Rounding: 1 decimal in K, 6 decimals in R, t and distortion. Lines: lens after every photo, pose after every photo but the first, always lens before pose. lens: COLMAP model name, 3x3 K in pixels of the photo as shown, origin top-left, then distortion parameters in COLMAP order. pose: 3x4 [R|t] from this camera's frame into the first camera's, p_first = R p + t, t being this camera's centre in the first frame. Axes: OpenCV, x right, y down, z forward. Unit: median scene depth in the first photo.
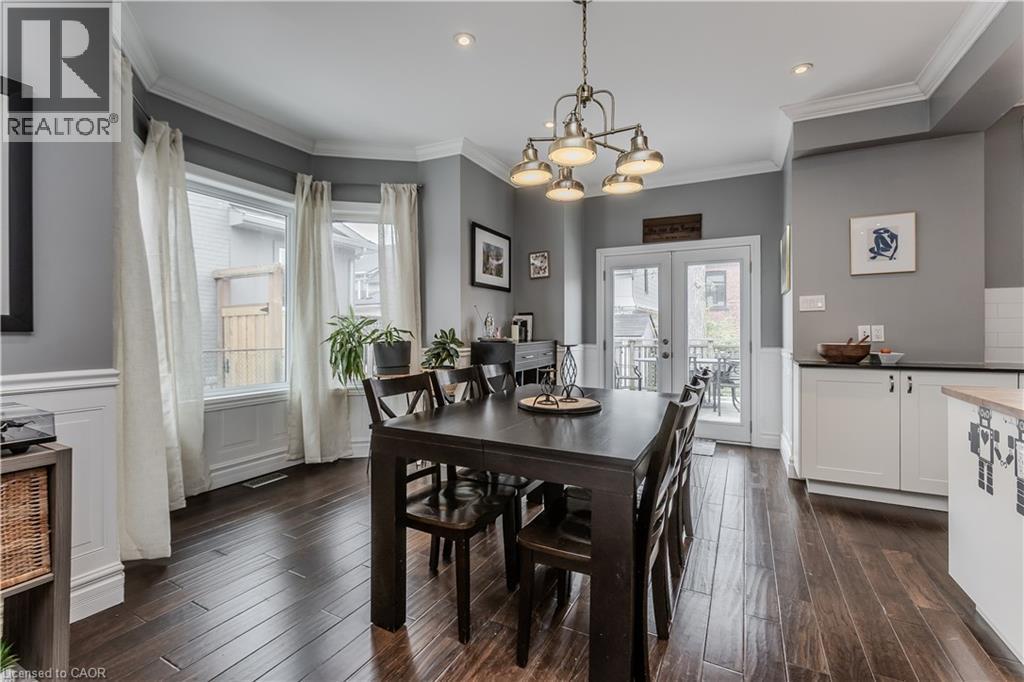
lens RADIAL K [[451.0, 0, 510.5], [0, 451.0, 332.9], [0, 0, 1]] dist [-0.000282, 0.000174]
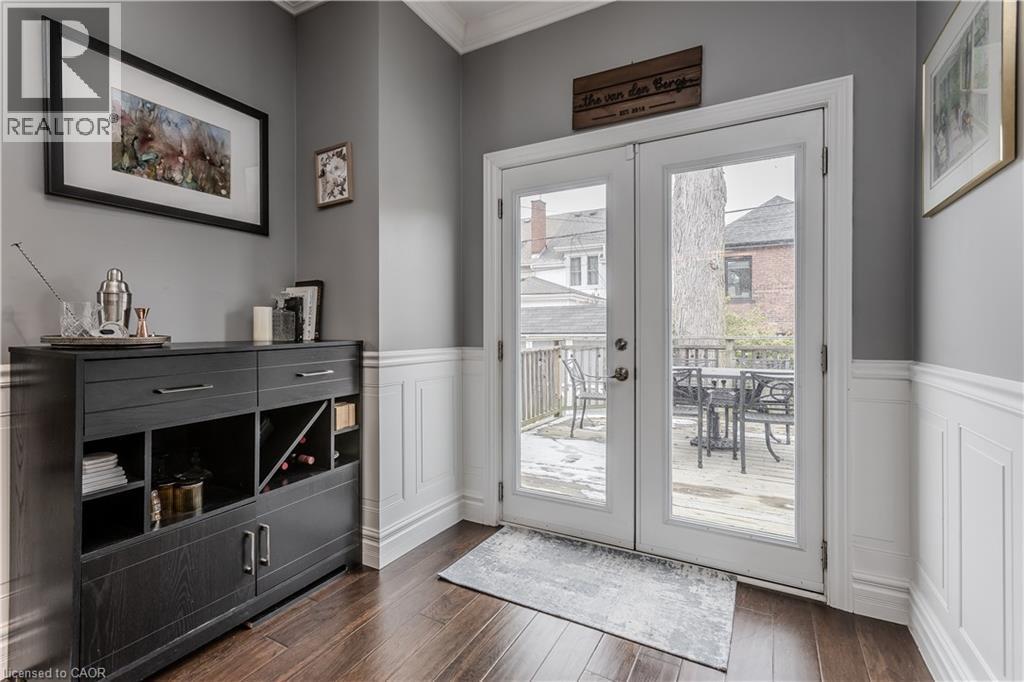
lens RADIAL K [[451.0, 0, 489.5], [0, 451.0, 331.4], [0, 0, 1]] dist [-0.000282, 0.000174]
pose [[0.996955, 0.000784, -0.077971, 0.258832], [-0.000567, 0.999996, 0.002807, 0.005481], [0.077973, -0.002754, 0.996952, 0.561833]]
